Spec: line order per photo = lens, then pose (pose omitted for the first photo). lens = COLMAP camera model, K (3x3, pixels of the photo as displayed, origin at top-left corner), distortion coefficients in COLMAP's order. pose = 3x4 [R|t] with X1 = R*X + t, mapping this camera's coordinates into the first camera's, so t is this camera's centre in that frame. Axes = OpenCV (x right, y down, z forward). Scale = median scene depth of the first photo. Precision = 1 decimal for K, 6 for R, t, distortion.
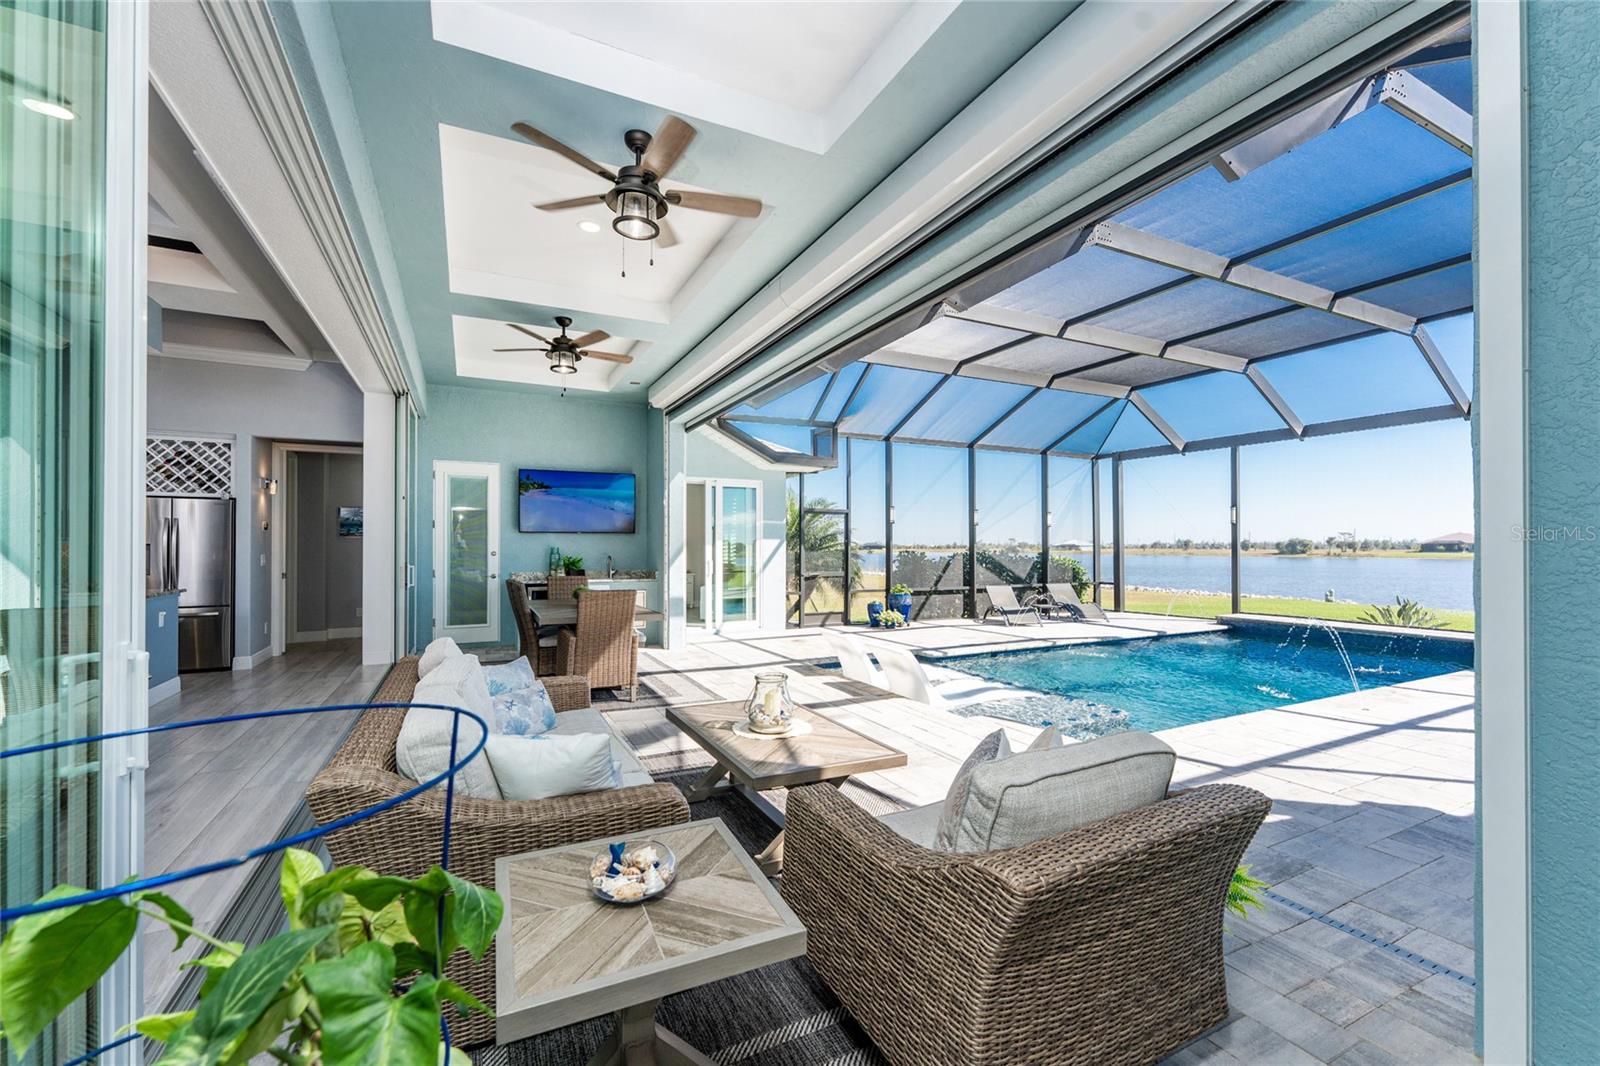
lens RADIAL K [[646.4, 0, 795.7], [0, 646.4, 541.3], [0, 0, 1]] dist [-0.000040, 0.000206]
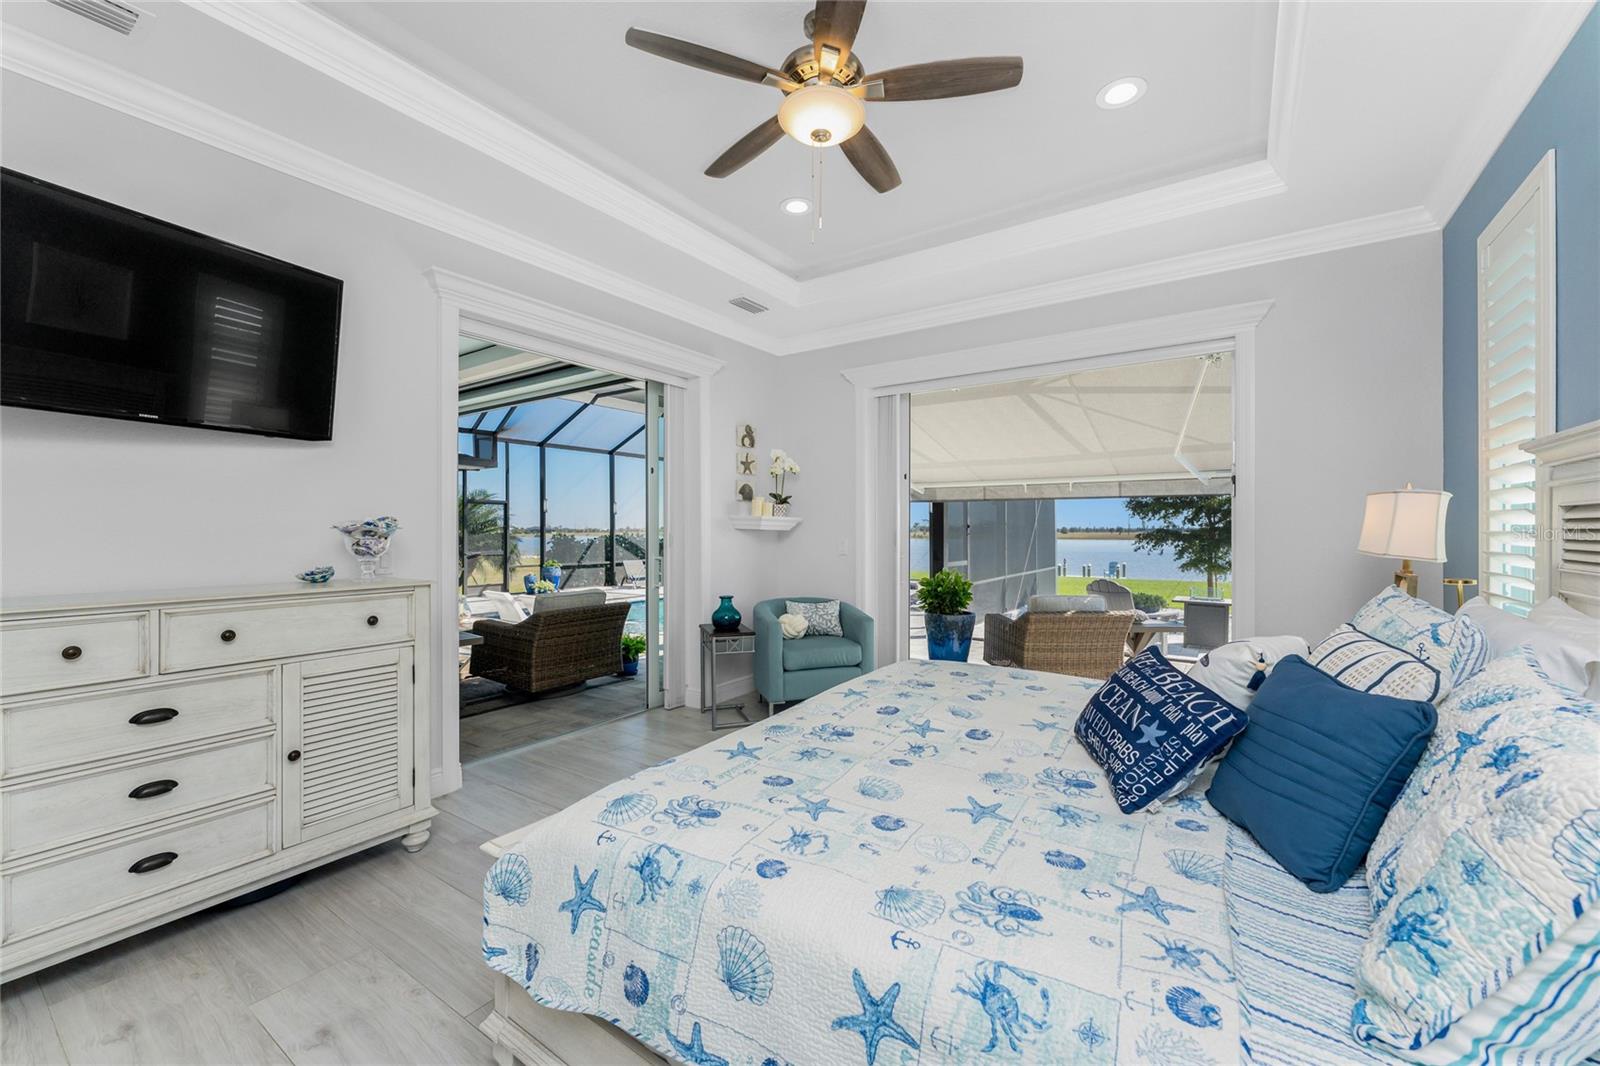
lens RADIAL K [[646.4, 0, 796.4], [0, 646.4, 531.9], [0, 0, 1]] dist [-0.000040, 0.000206]
pose [[0.878530, -0.000053, 0.477688, -0.021258], [-0.004925, 0.999946, 0.009169, -0.002999], [-0.477662, -0.010408, 0.878482, -0.323680]]
